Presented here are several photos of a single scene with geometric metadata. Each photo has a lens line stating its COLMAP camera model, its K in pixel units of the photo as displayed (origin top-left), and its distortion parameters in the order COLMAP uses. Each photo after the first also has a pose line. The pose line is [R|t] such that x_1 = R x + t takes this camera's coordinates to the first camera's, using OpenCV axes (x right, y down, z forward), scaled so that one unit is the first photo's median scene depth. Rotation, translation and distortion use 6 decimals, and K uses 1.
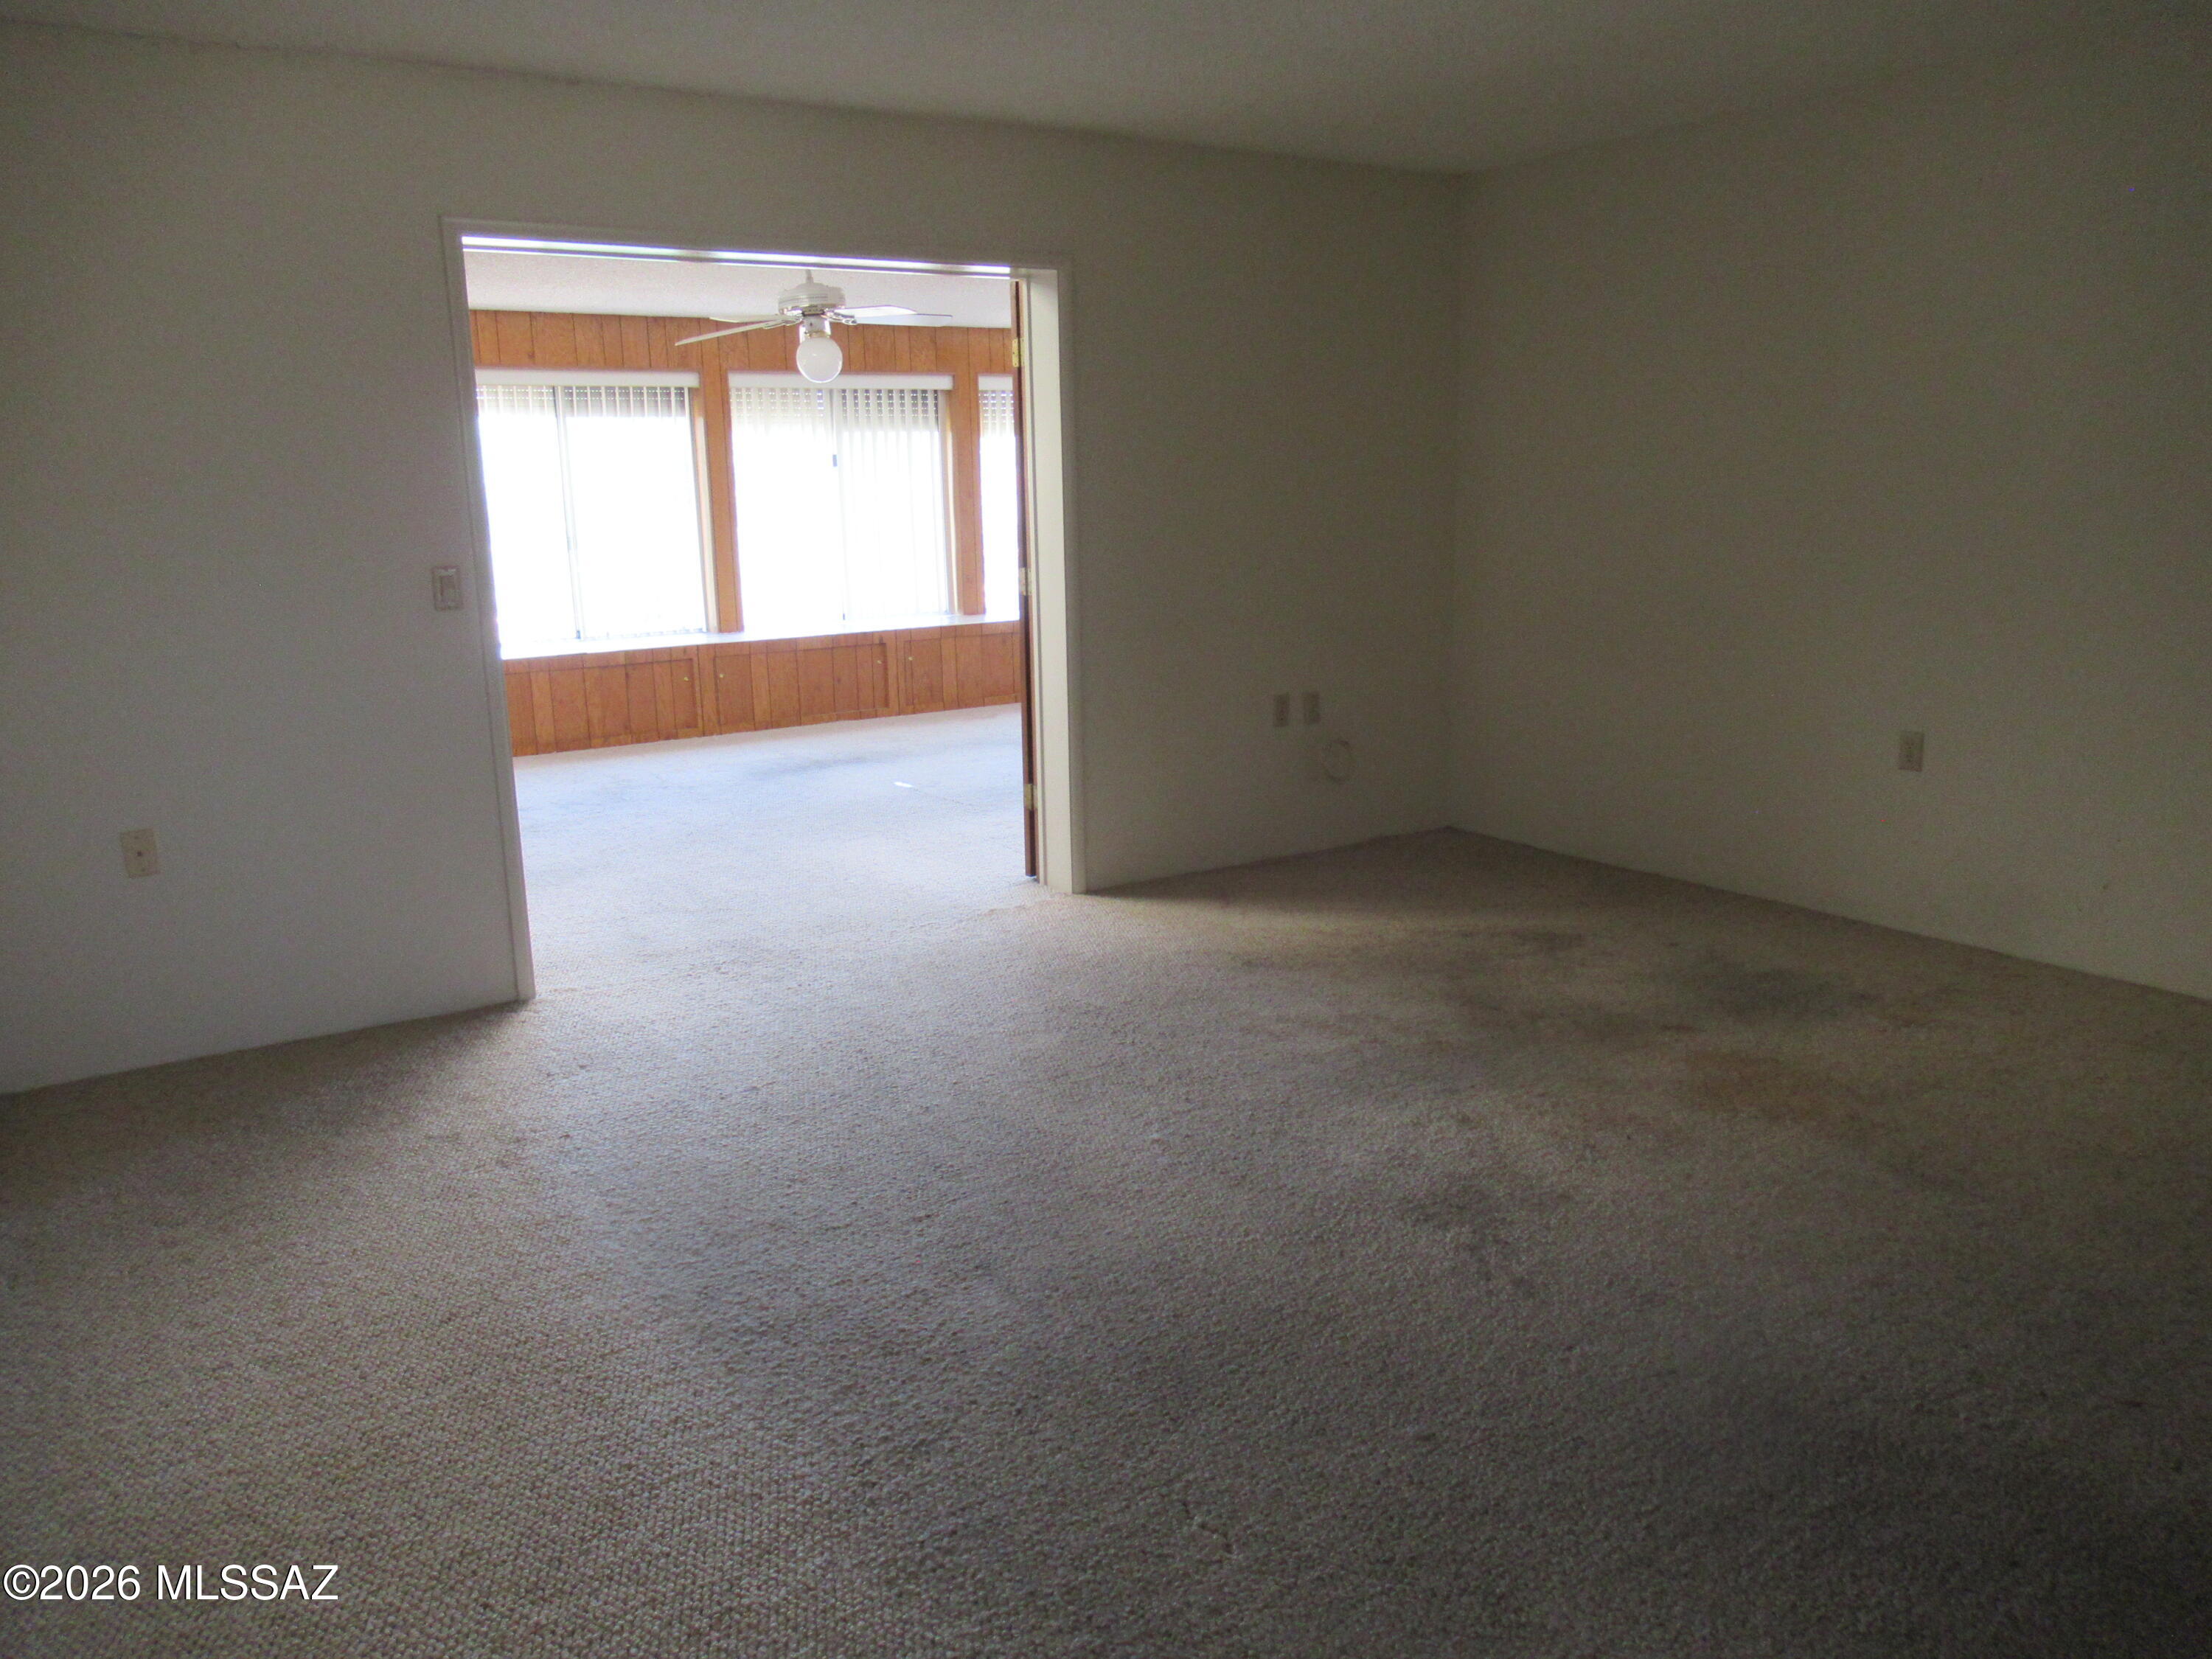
lens RADIAL K [[1637.9, 0, 1096.1], [0, 1637.9, 832.4], [0, 0, 1]] dist [-0.012782, 0.002695]
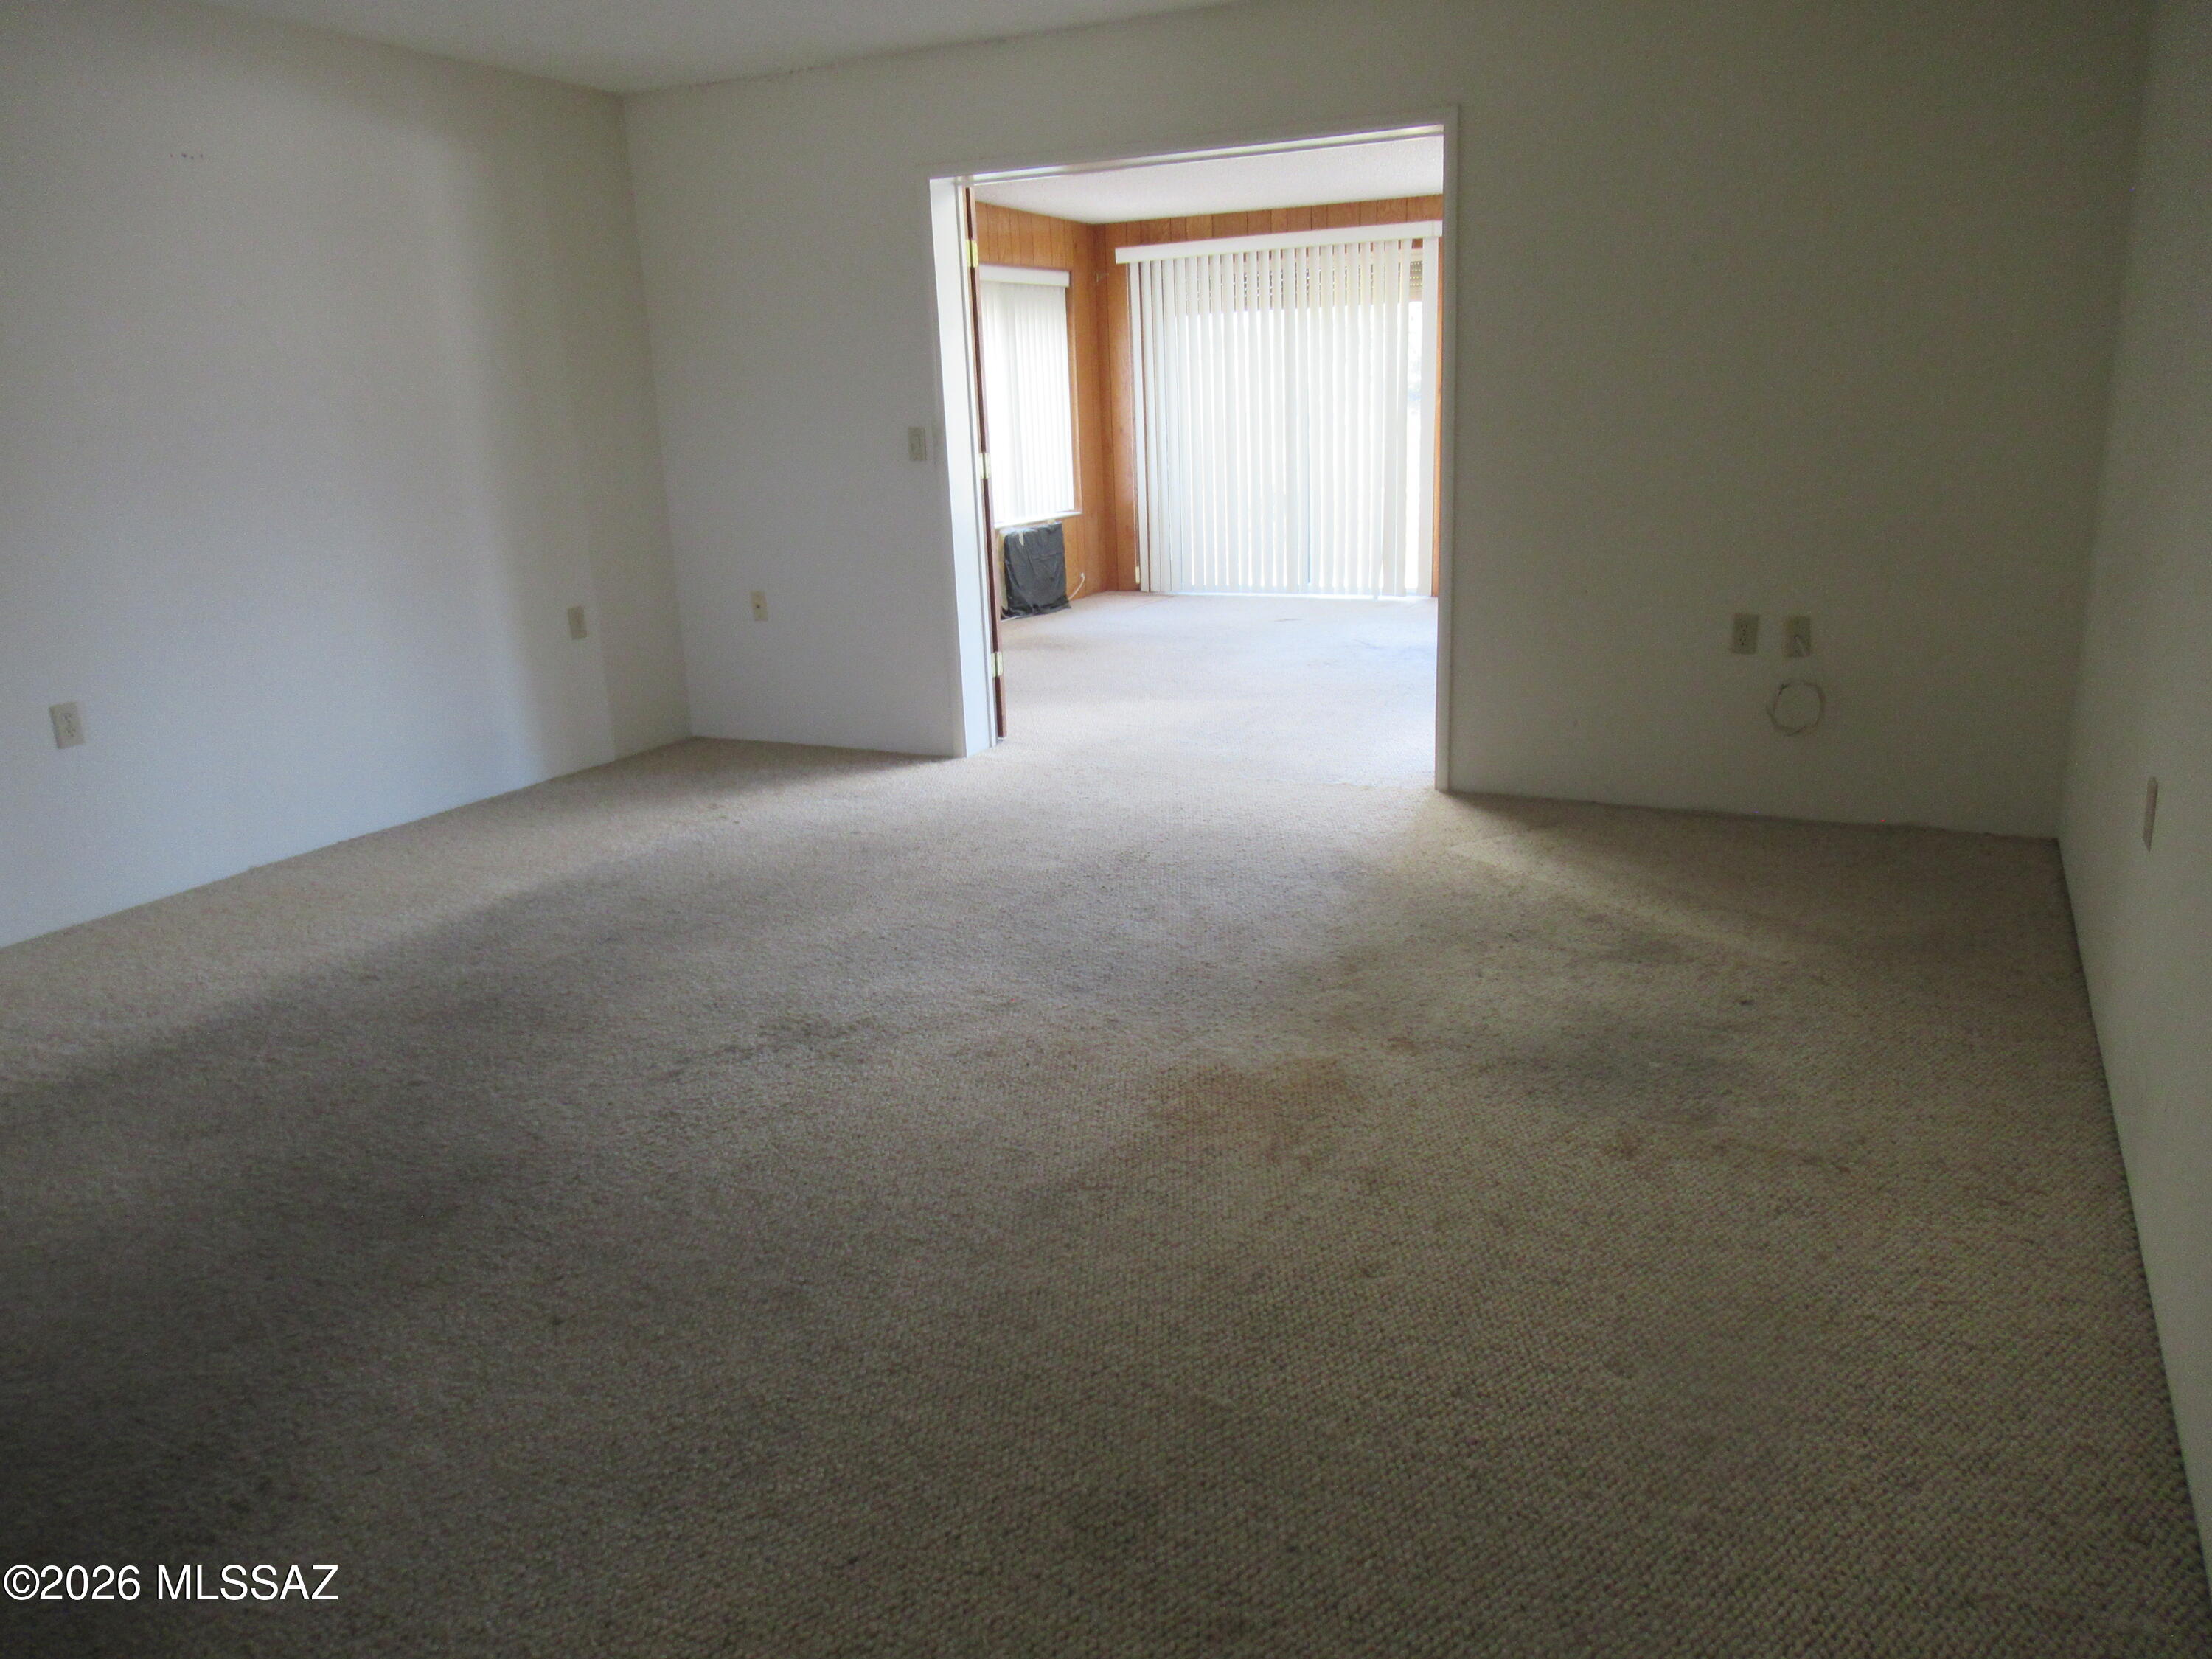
lens RADIAL K [[1637.9, 0, 1106.1], [0, 1637.9, 826.7], [0, 0, 1]] dist [-0.012782, 0.002695]
pose [[0.495414, 0.225111, -0.838981, 0.916745], [-0.159252, 0.973005, 0.167034, -0.092572], [0.853934, 0.050858, 0.517890, 0.446149]]
